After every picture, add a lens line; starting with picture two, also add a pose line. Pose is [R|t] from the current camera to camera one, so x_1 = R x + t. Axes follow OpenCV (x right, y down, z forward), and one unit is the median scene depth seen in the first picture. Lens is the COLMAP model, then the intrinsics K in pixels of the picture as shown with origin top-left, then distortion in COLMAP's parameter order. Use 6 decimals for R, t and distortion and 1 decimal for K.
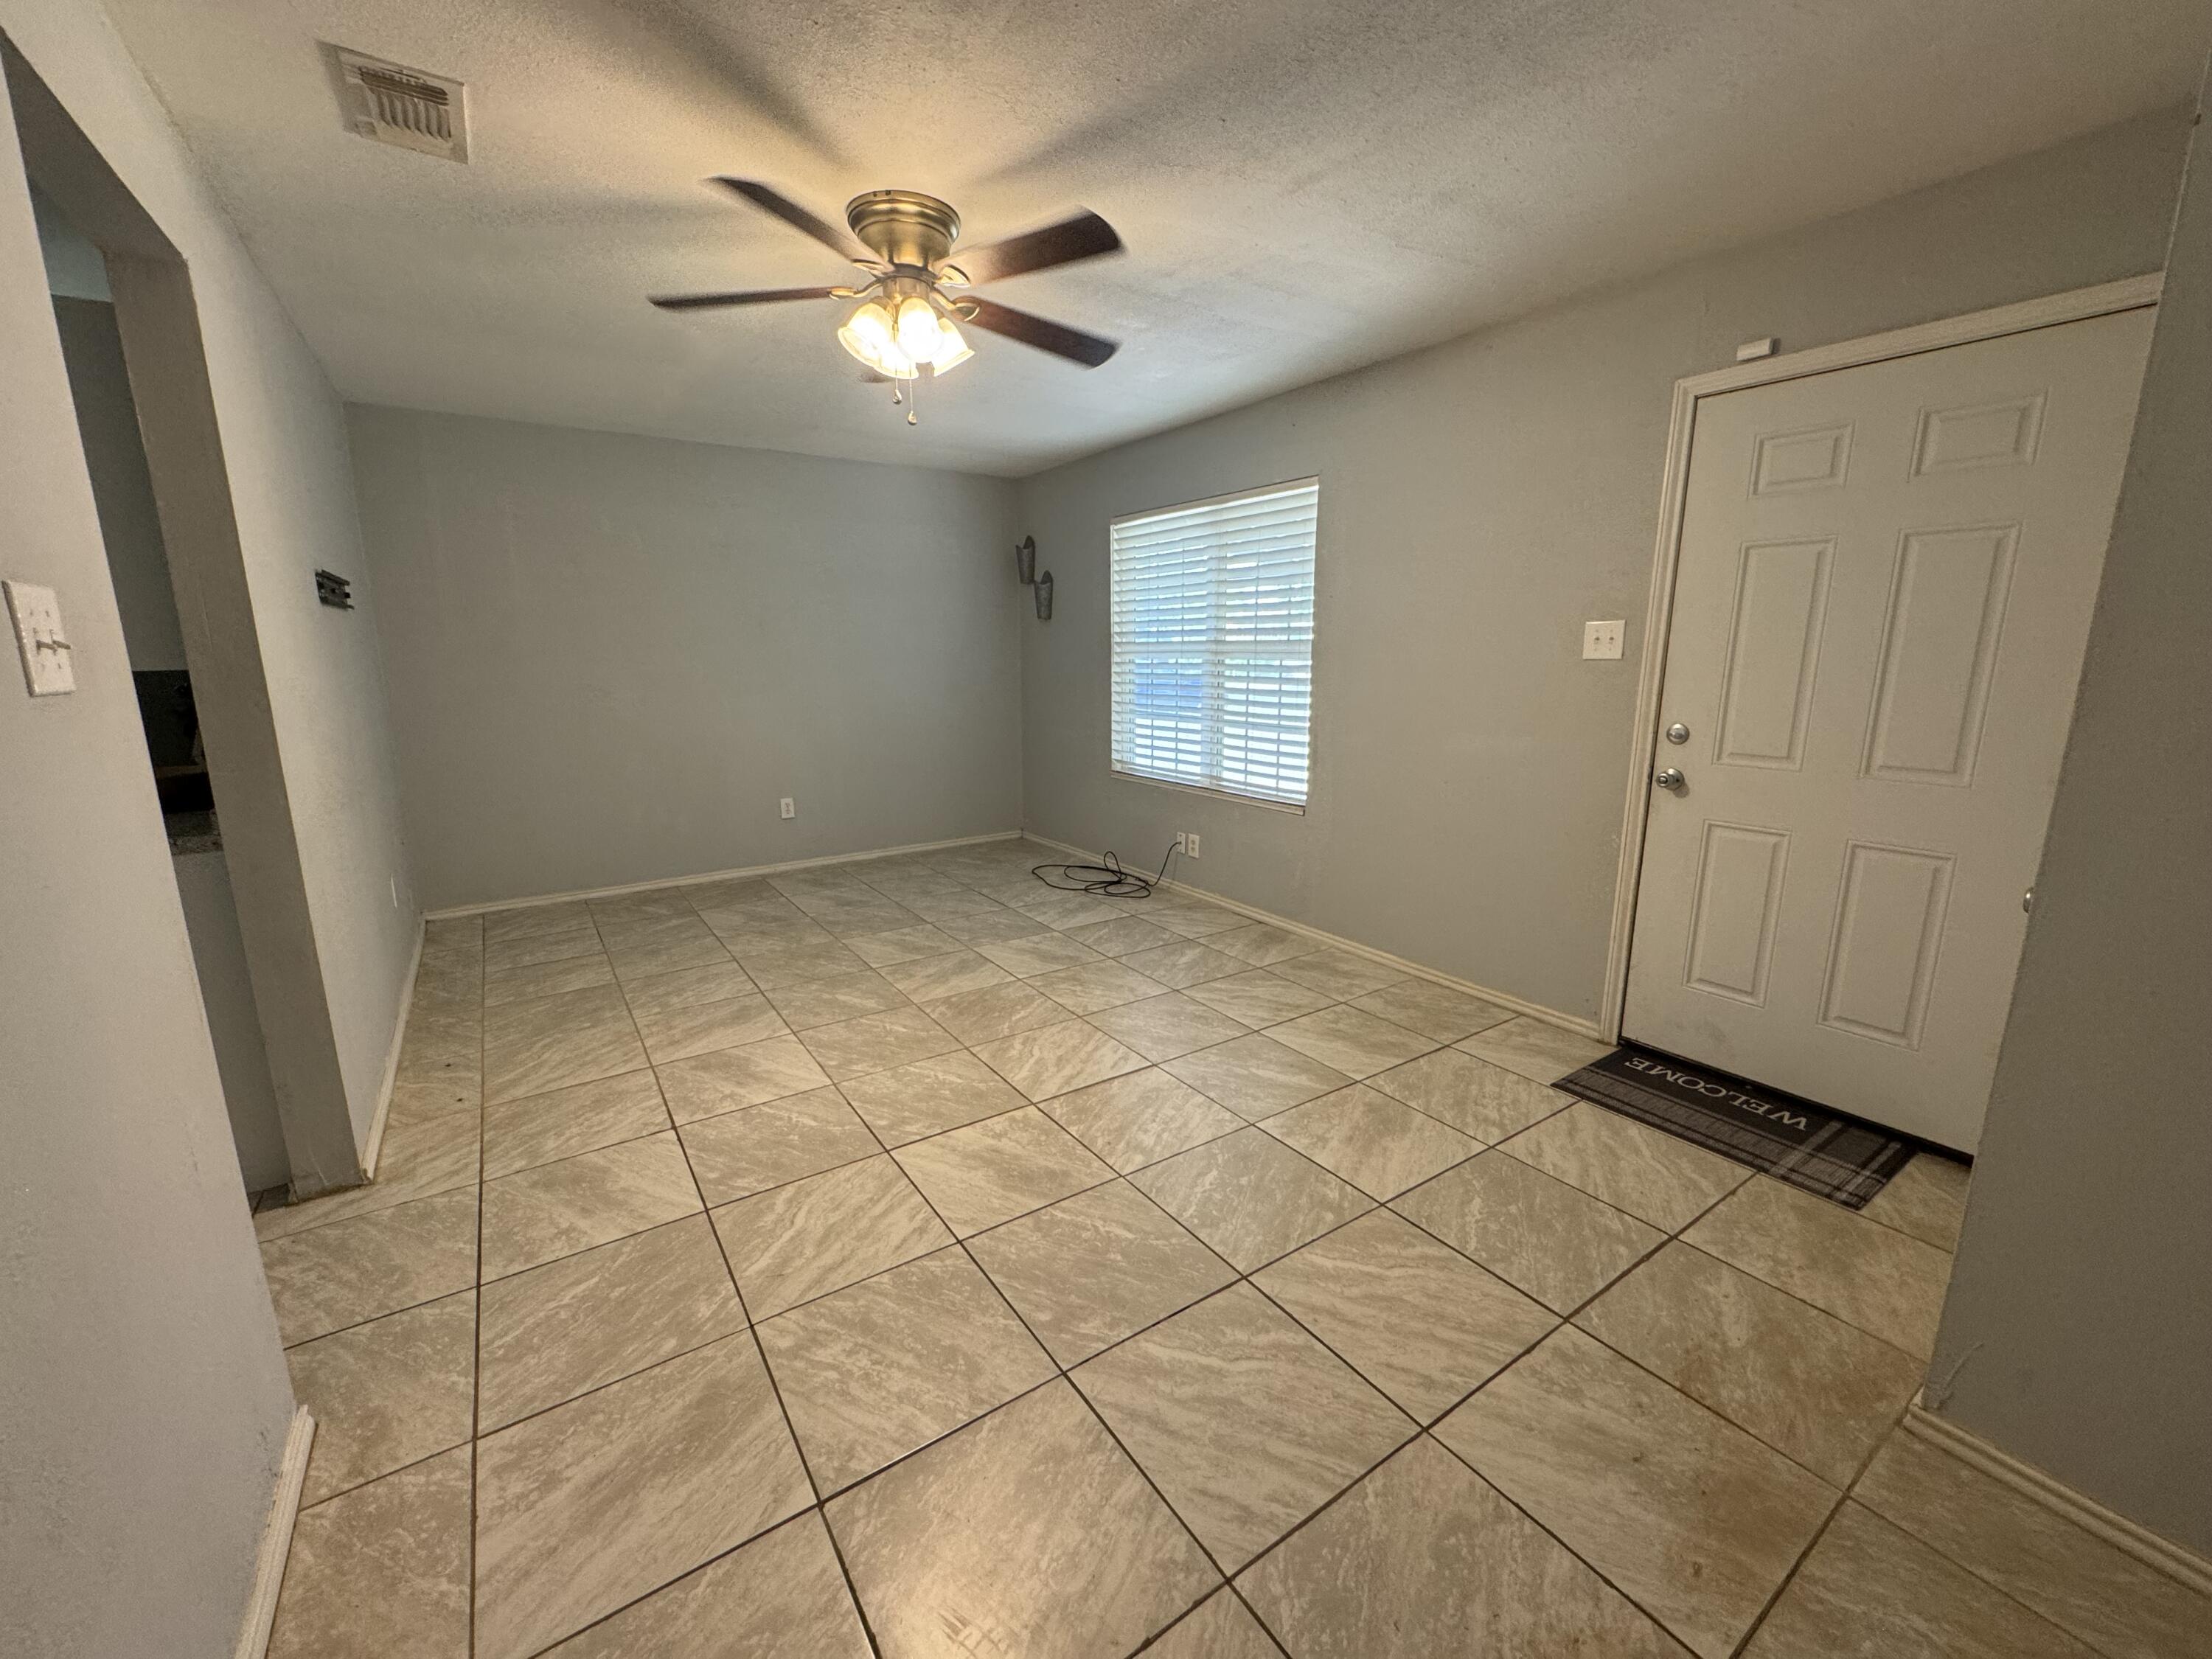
lens RADIAL K [[881.6, 0, 1096.0], [0, 881.6, 825.9], [0, 0, 1]] dist [-0.003100, 0.001043]
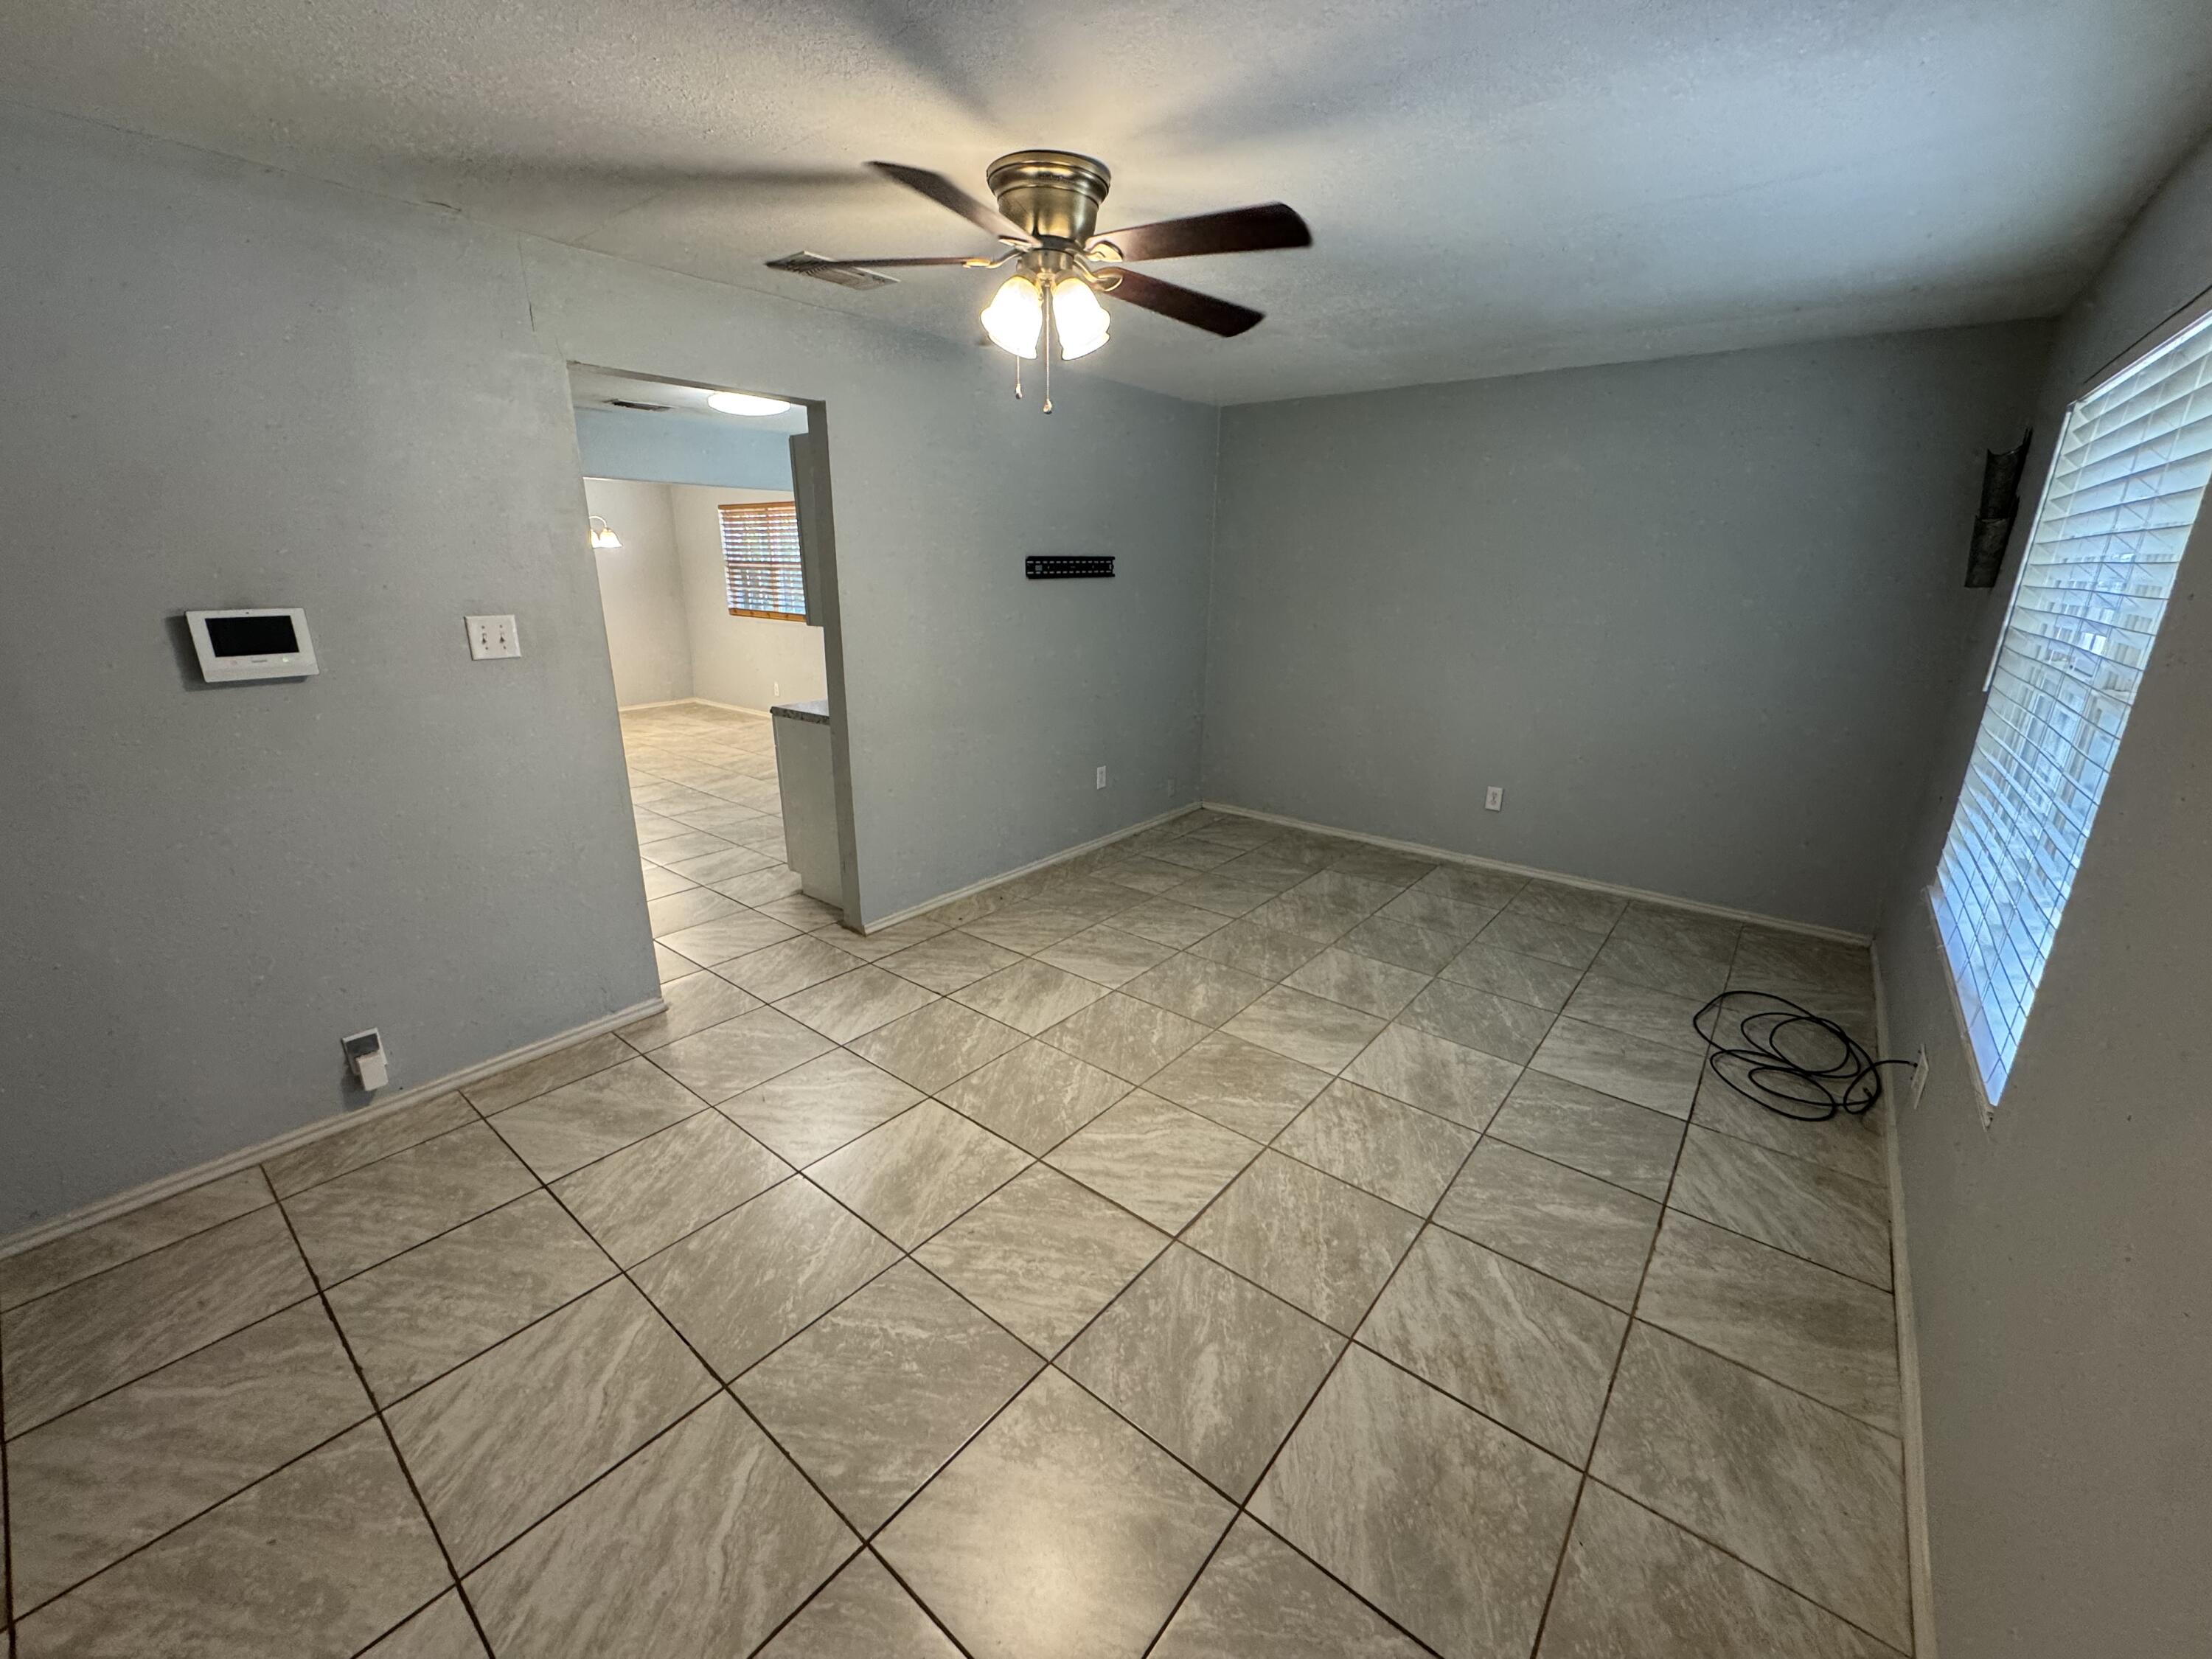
lens RADIAL K [[881.6, 0, 1106.6], [0, 881.6, 823.3], [0, 0, 1]] dist [-0.003100, 0.001043]
pose [[0.294608, 0.283657, -0.912548, 0.644343], [-0.200413, 0.952033, 0.231229, -0.230130], [0.934366, 0.114765, 0.337326, 0.666180]]
